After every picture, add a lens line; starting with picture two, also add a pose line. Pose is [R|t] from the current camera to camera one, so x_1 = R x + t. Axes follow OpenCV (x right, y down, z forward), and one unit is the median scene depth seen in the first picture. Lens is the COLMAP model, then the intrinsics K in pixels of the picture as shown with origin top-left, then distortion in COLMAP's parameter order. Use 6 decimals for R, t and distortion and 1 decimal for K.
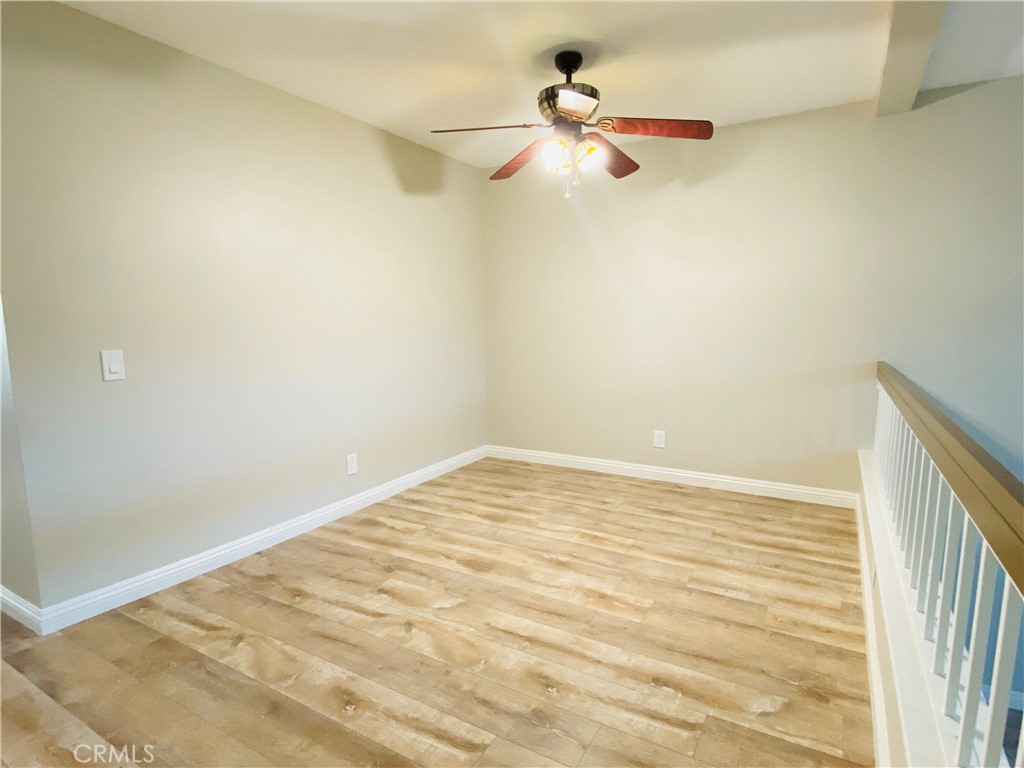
lens RADIAL K [[550.0, 0, 515.2], [0, 550.0, 386.4], [0, 0, 1]] dist [-0.031946, -0.006413]
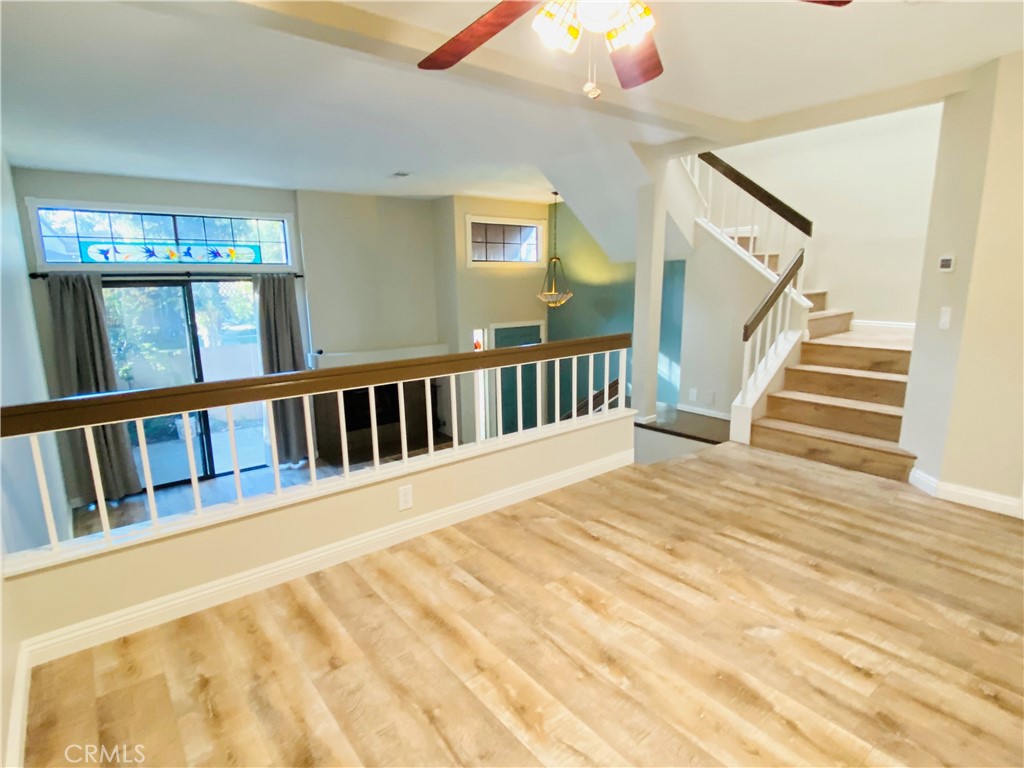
lens RADIAL K [[550.0, 0, 508.1], [0, 550.0, 388.3], [0, 0, 1]] dist [-0.031946, -0.006413]
pose [[-0.929003, -0.041996, 0.367682, -0.041778], [0.076155, 0.950581, 0.300991, -0.256759], [-0.362152, 0.307622, -0.879895, 1.718071]]
